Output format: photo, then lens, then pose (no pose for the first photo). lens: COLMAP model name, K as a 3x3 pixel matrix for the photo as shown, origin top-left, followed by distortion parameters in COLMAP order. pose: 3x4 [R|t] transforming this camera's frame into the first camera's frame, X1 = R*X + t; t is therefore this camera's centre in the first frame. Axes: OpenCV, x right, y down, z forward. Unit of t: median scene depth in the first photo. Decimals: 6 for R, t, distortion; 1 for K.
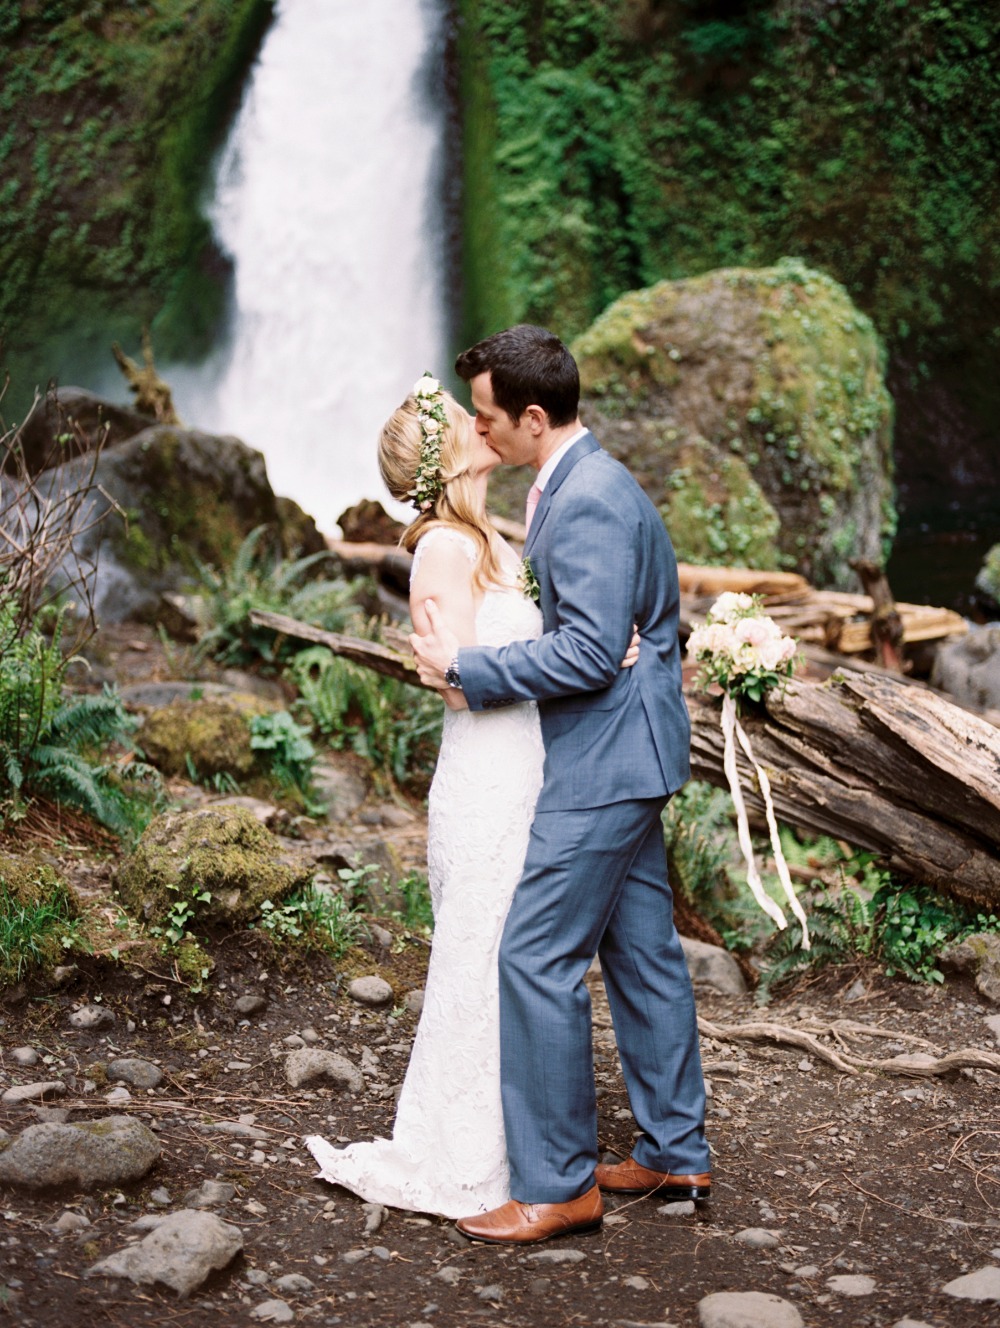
lens RADIAL K [[1934.9, 0, 500.0], [0, 1934.9, 664.0], [0, 0, 1]] dist [-0.027205, -0.054816]
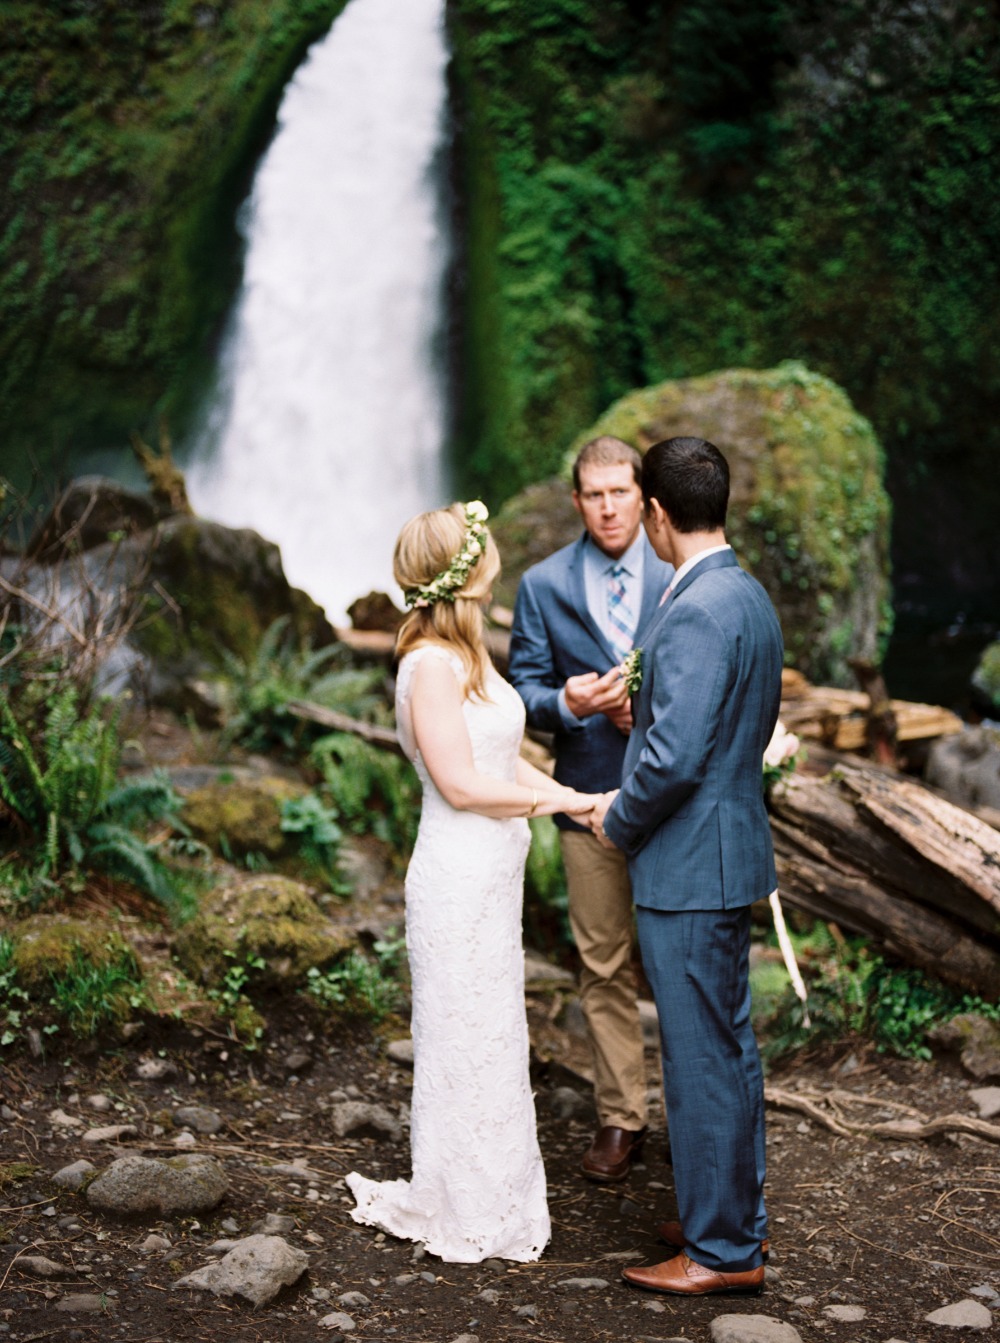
lens RADIAL K [[1960.5, 0, 506.8], [0, 1960.5, 674.3], [0, 0, 1]] dist [-0.046657, 0.074969]
pose [[0.999783, 0.019423, 0.007571, -0.006518], [-0.019104, 0.999009, -0.040204, -0.000337], [-0.008344, 0.040050, 0.999163, -0.032408]]
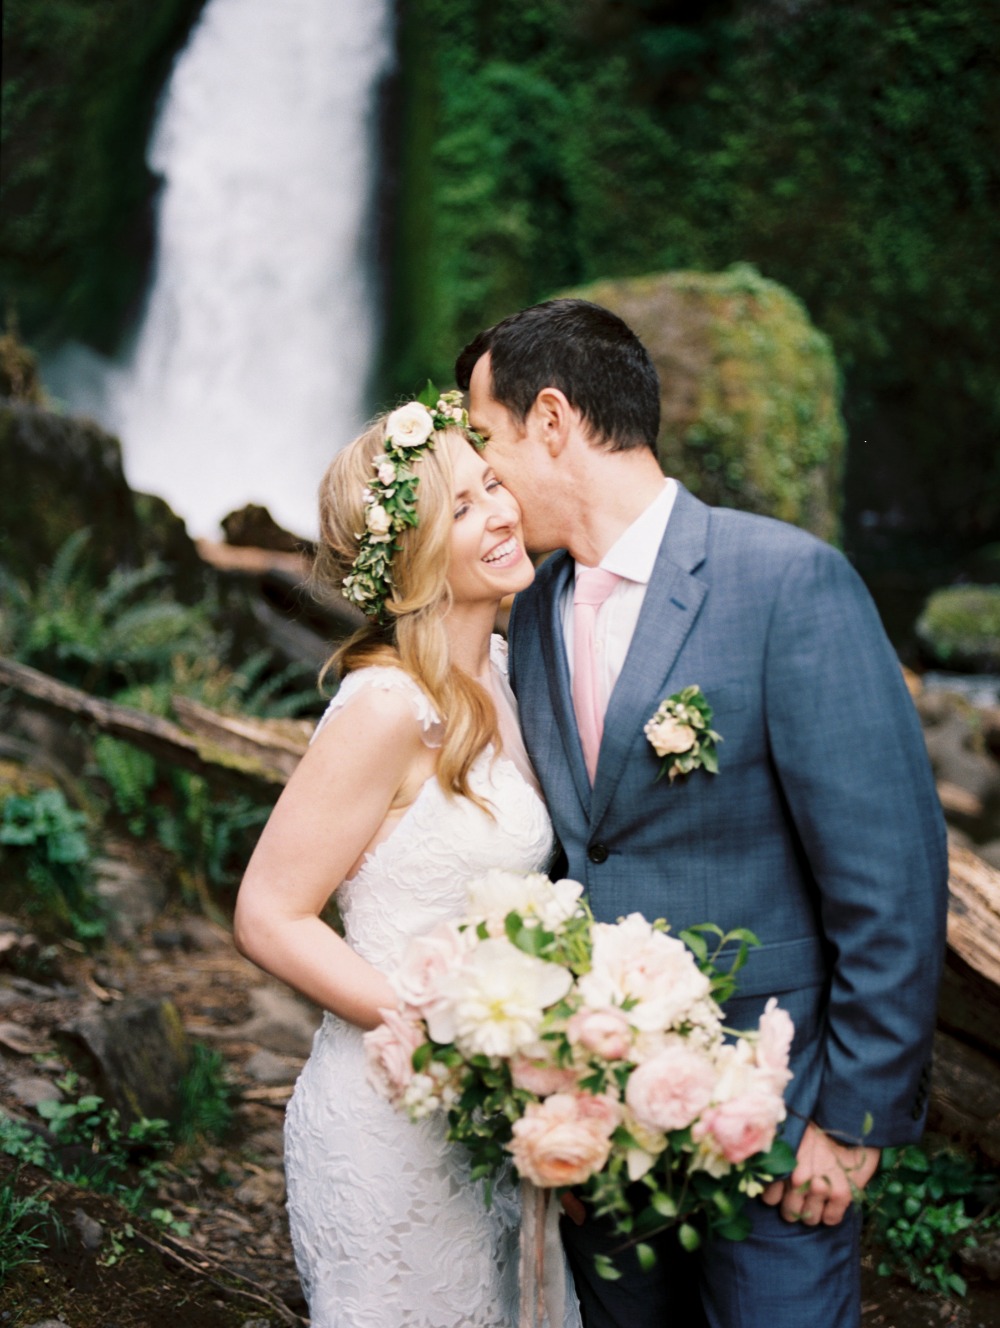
lens RADIAL K [[1934.9, 0, 500.0], [0, 1934.9, 664.0], [0, 0, 1]] dist [-0.027205, -0.054816]
pose [[0.997115, 0.062260, 0.043425, 0.009428], [-0.062040, 0.998053, -0.006409, -0.012647], [-0.043740, 0.003696, 0.999036, 0.116621]]
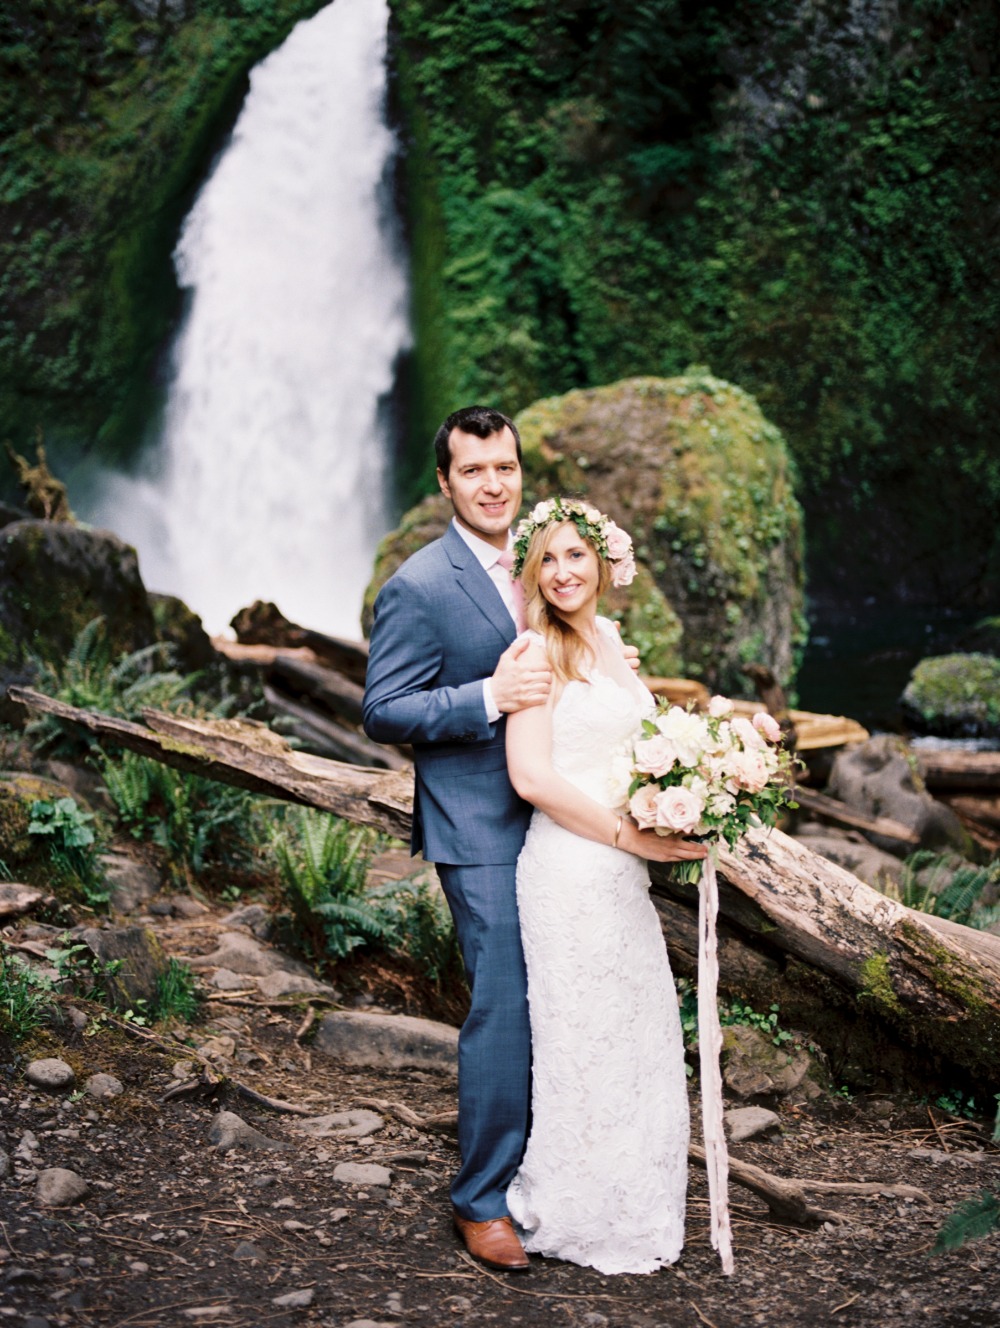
lens RADIAL K [[1938.1, 0, 511.6], [0, 1938.1, 665.2], [0, 0, 1]] dist [-0.046561, 0.058067]
pose [[0.999745, 0.010265, 0.020133, 0.040071], [-0.009026, 0.998115, -0.060702, 0.006739], [-0.020718, 0.060504, 0.997953, 0.009167]]
